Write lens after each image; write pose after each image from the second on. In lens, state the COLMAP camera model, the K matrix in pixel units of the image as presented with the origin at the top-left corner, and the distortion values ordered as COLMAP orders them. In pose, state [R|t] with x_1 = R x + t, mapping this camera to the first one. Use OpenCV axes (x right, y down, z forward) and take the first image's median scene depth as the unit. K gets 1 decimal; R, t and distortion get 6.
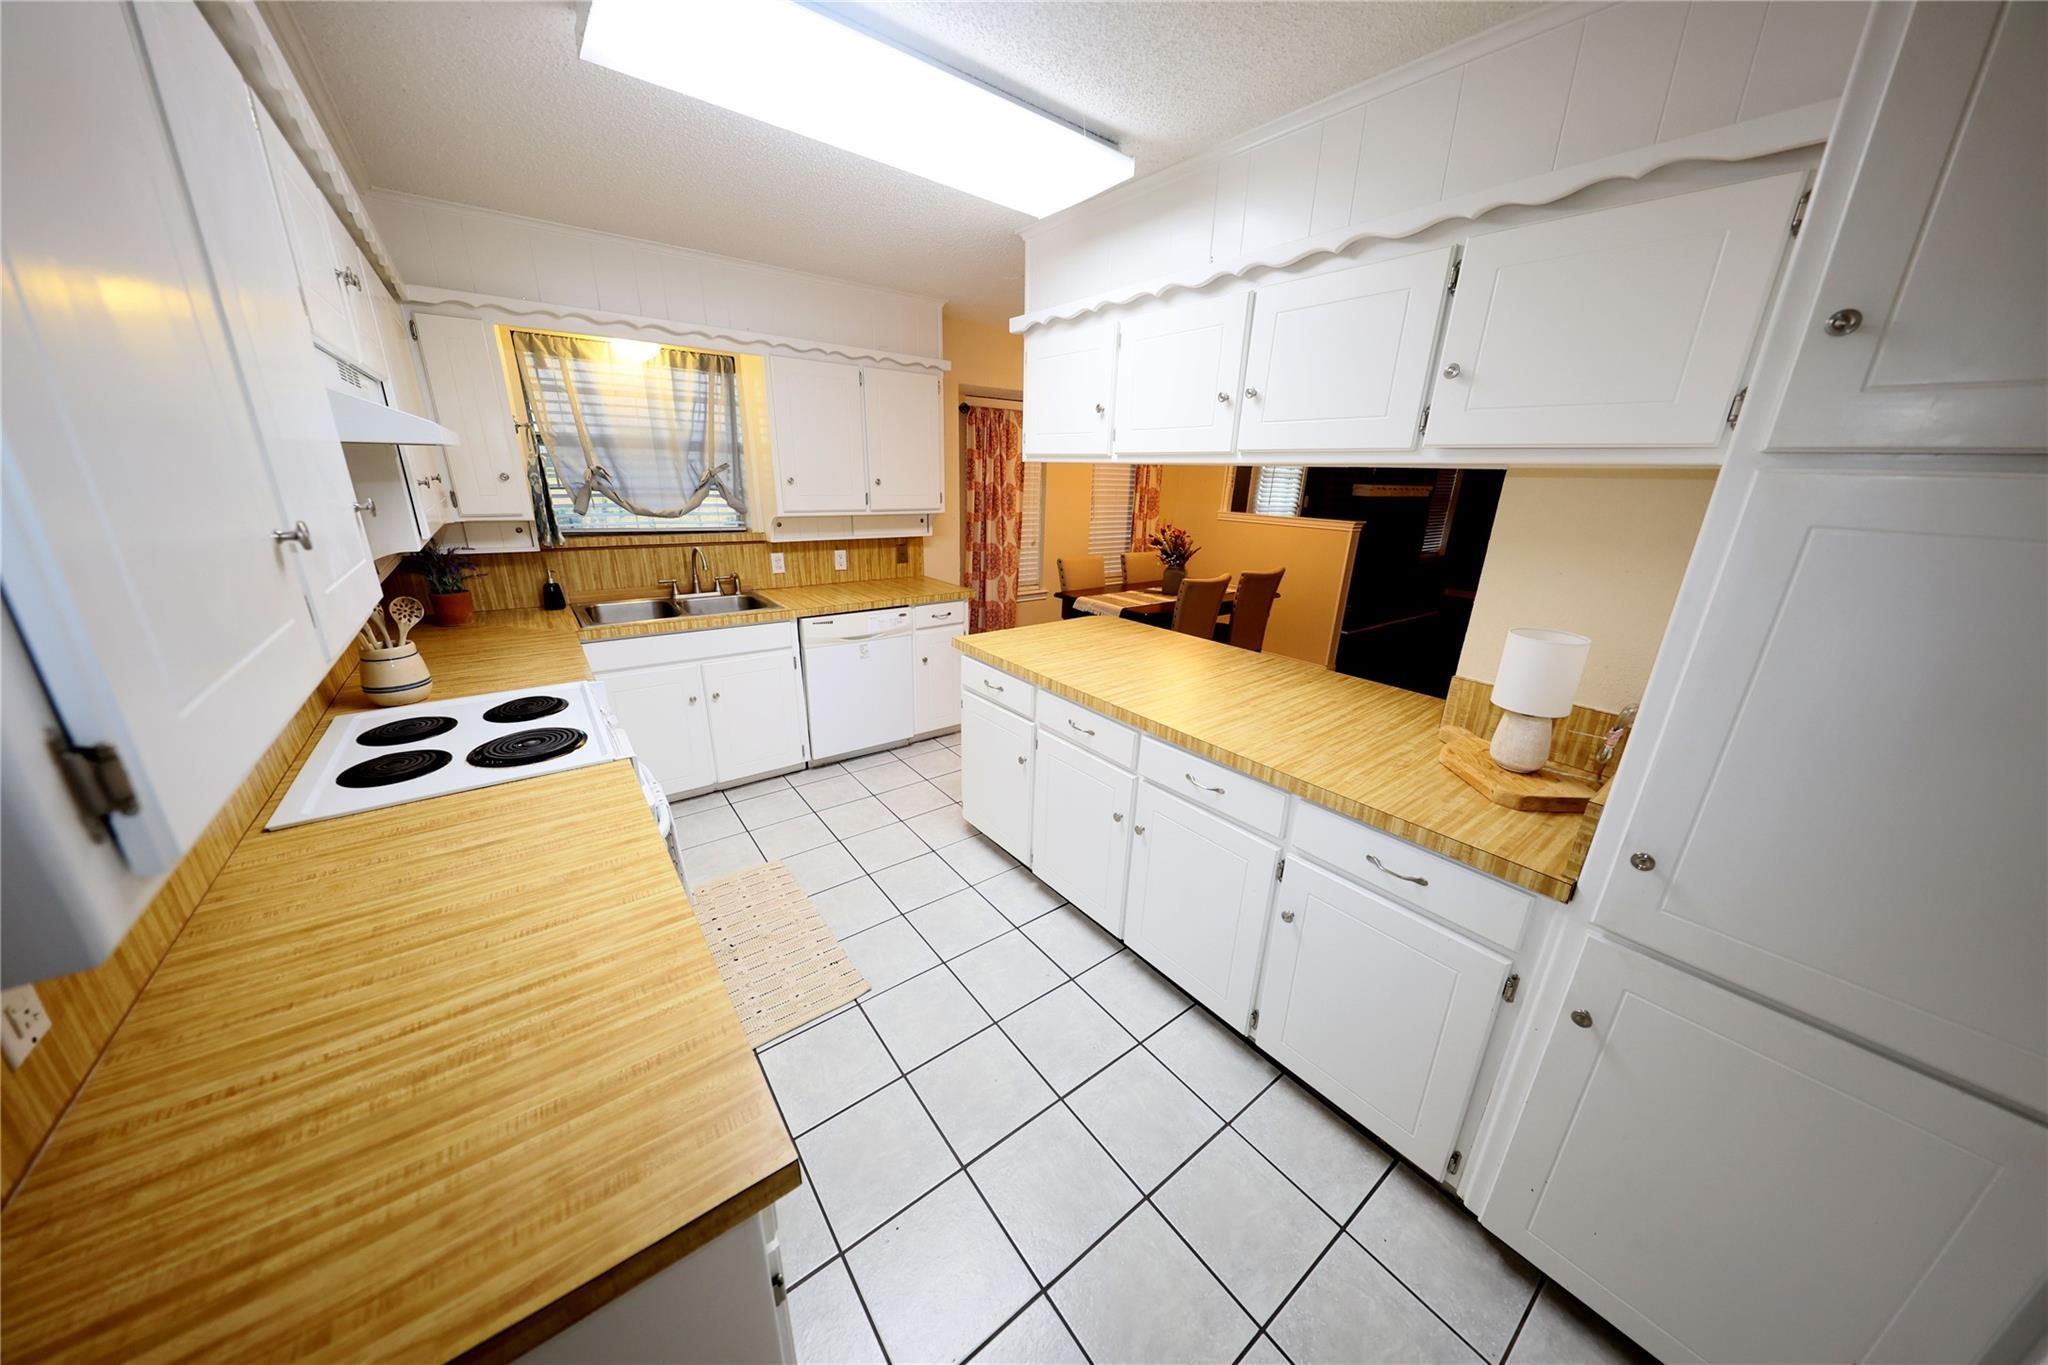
lens RADIAL K [[647.7, 0, 1024.0], [0, 647.7, 682.5], [0, 0, 1]] dist [0.006507, -0.000169]
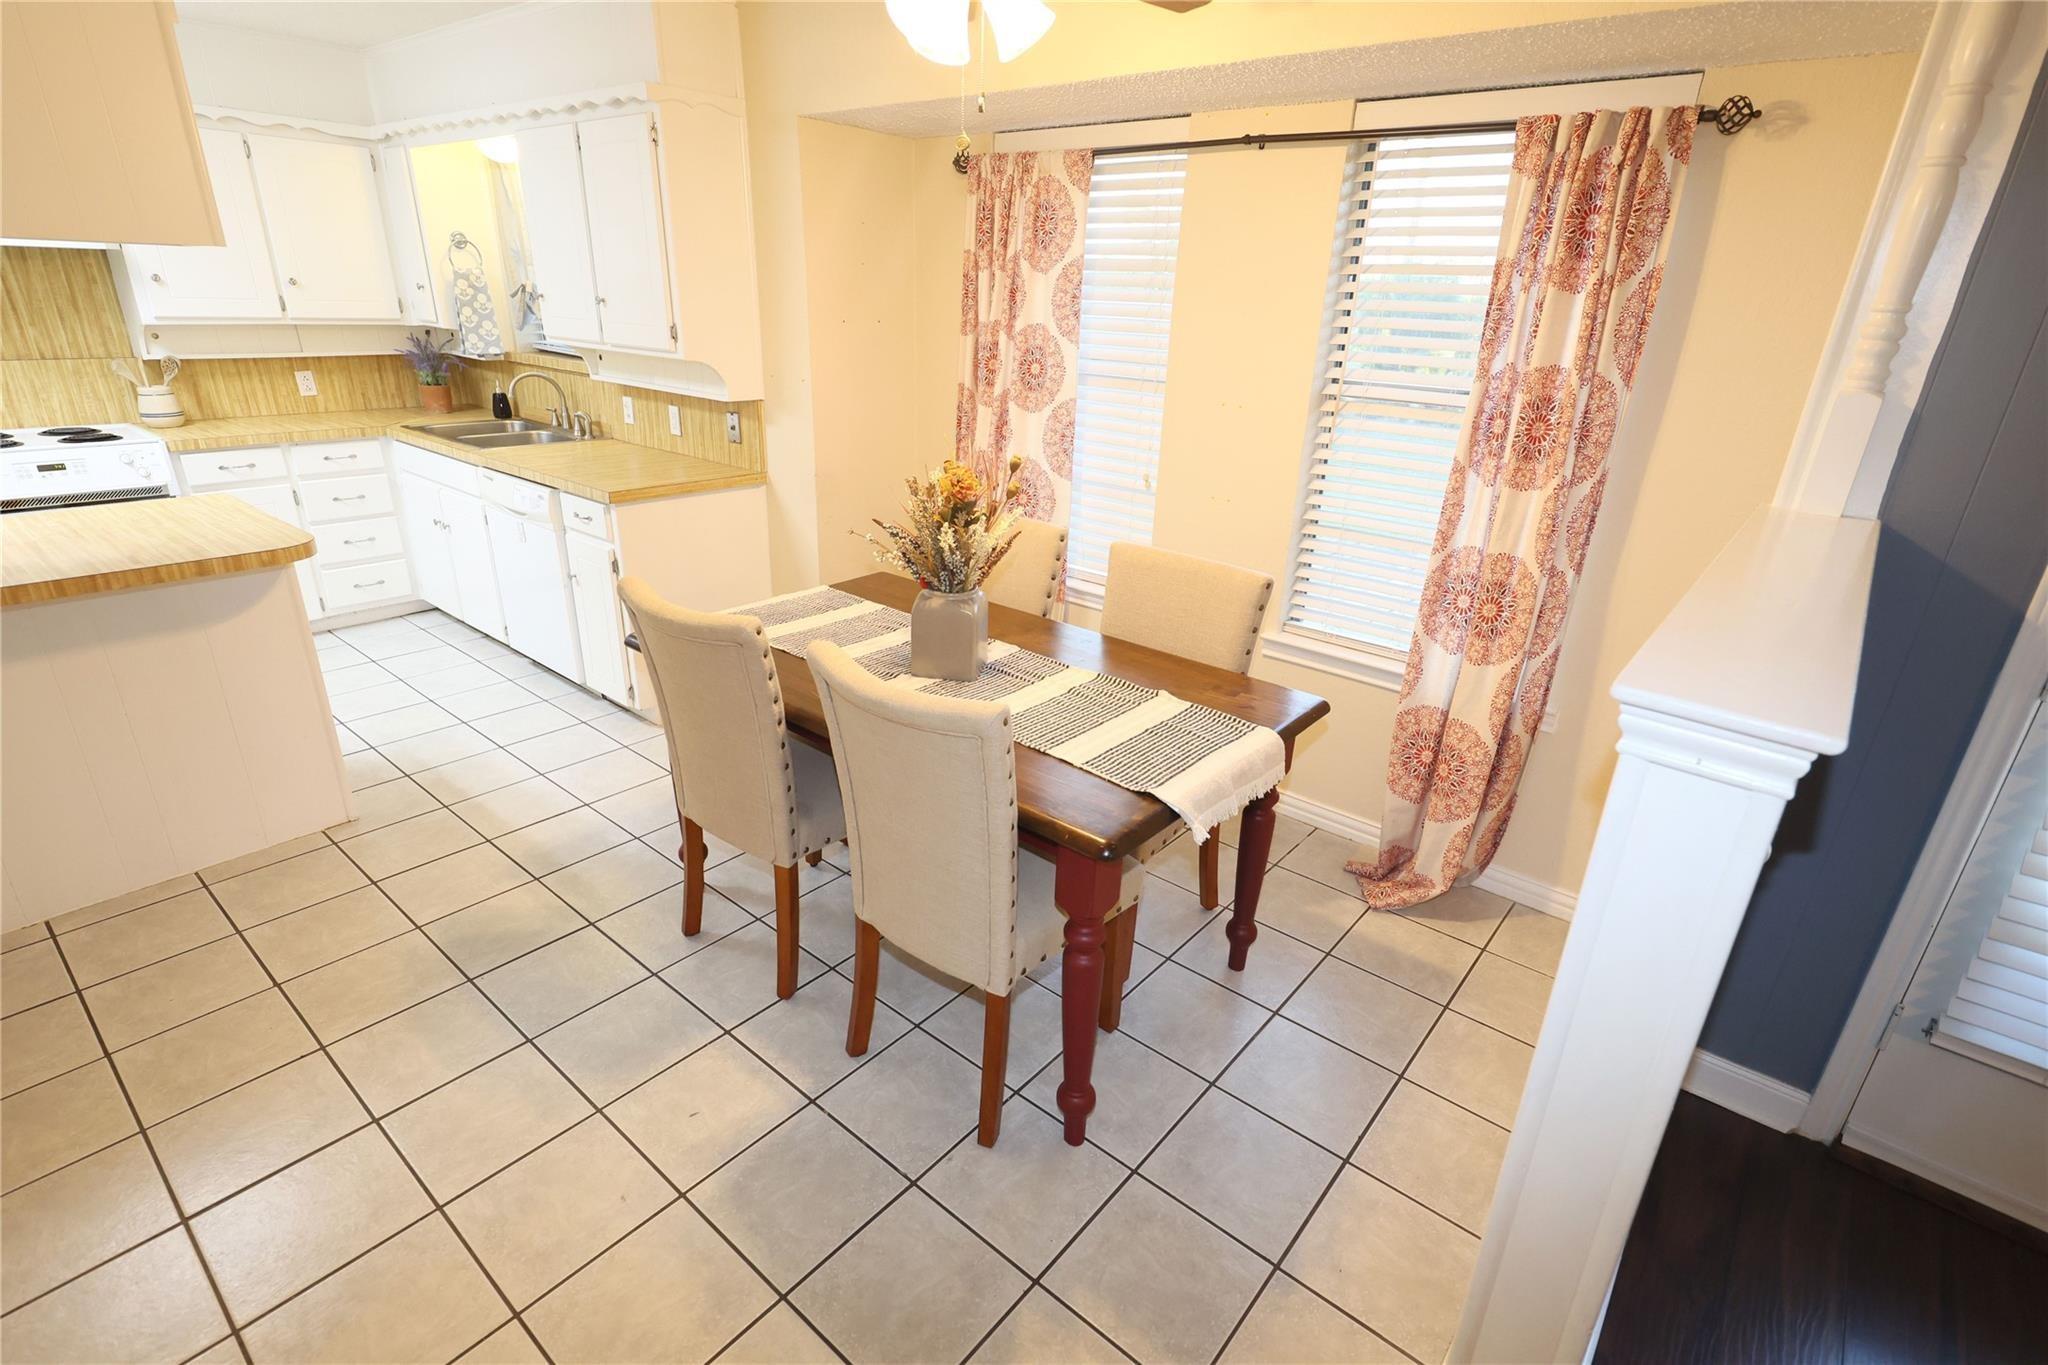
lens RADIAL K [[975.3, 0, 1024.0], [0, 975.3, 682.5], [0, 0, 1]] dist [-0.000845, -0.000431]
pose [[0.223762, 0.341390, -0.912899, 1.011561], [-0.334874, 0.906556, 0.256936, -0.394920], [0.915309, 0.248213, 0.317175, 1.310998]]
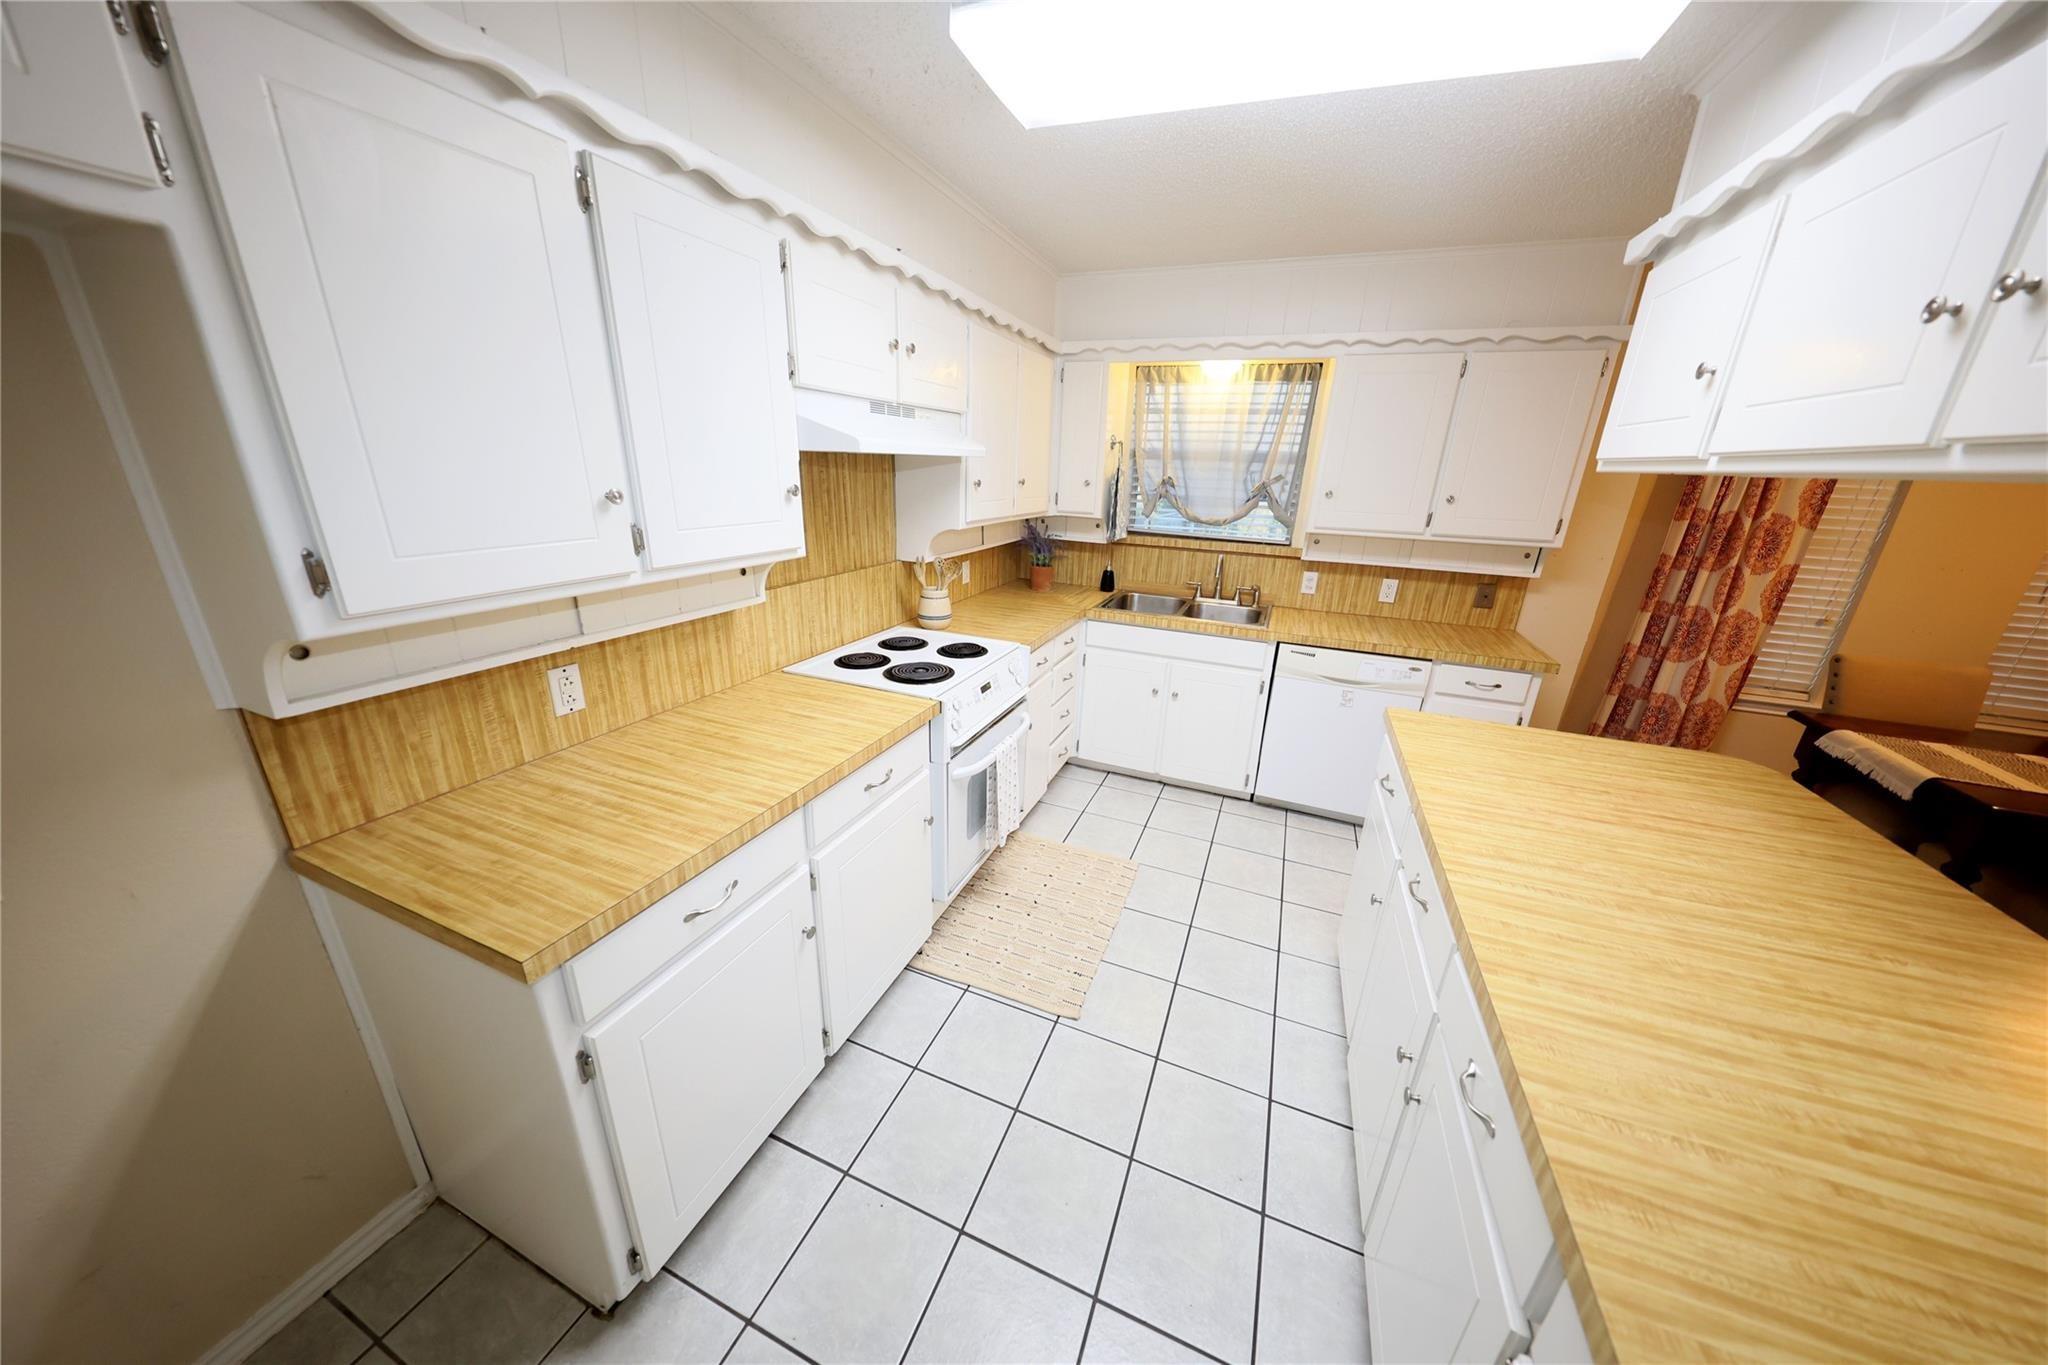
lens RADIAL K [[647.7, 0, 1024.0], [0, 647.7, 682.5], [0, 0, 1]] dist [0.006507, -0.000169]
pose [[0.513151, 0.268867, -0.815099, 0.231627], [-0.289025, 0.948336, 0.130858, -0.061223], [0.808171, 0.168434, 0.564349, 0.202090]]
